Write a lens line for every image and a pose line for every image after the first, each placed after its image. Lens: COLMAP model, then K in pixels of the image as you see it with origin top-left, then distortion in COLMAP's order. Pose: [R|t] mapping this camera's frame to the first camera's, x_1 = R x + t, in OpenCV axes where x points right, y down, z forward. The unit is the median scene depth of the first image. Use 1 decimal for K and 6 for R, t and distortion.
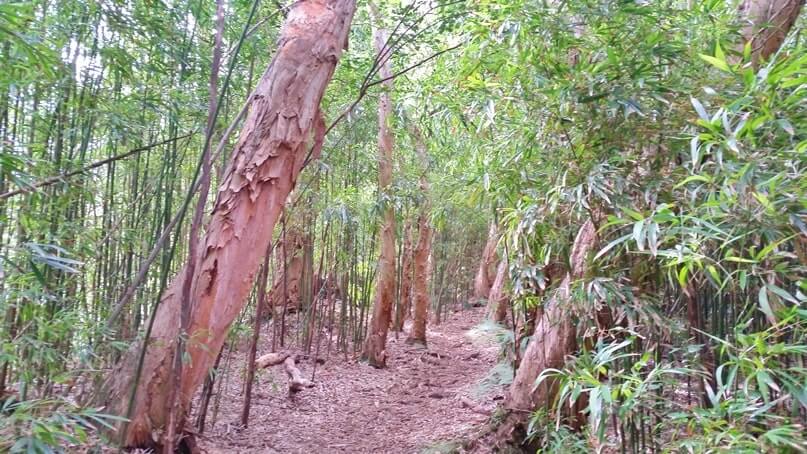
lens RADIAL K [[688.0, 0, 394.0], [0, 688.0, 226.1], [0, 0, 1]] dist [0.169486, -0.399674]
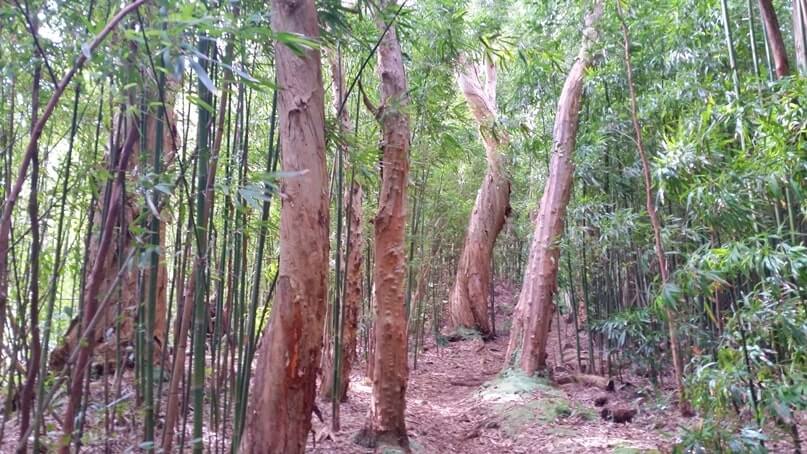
lens RADIAL K [[685.8, 0, 400.6], [0, 685.8, 222.2], [0, 0, 1]] dist [0.169937, -0.387486]
pose [[0.994319, -0.018012, 0.104910, 0.001404], [0.023556, 0.998377, -0.051855, 0.056080], [-0.103806, 0.054032, 0.993129, 0.534658]]
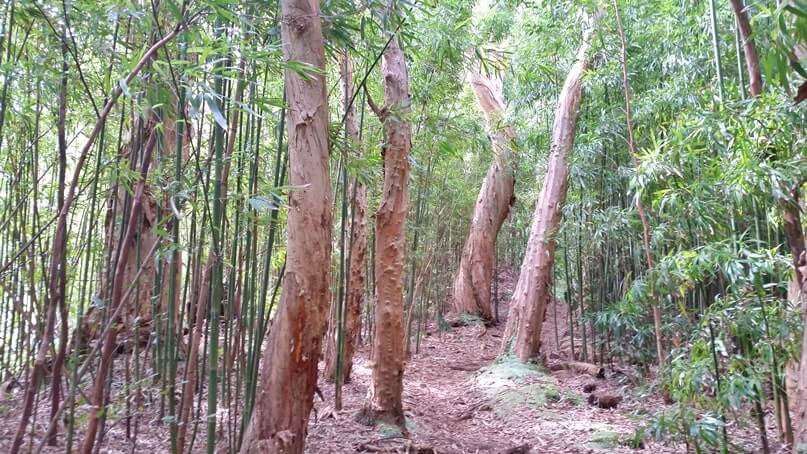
lens RADIAL K [[688.0, 0, 394.0], [0, 688.0, 226.1], [0, 0, 1]] dist [0.169486, -0.399674]
pose [[0.996670, -0.005732, 0.081338, 0.004297], [0.007477, 0.999748, -0.021165, 0.049652], [-0.081196, 0.021703, 0.996462, 0.506445]]
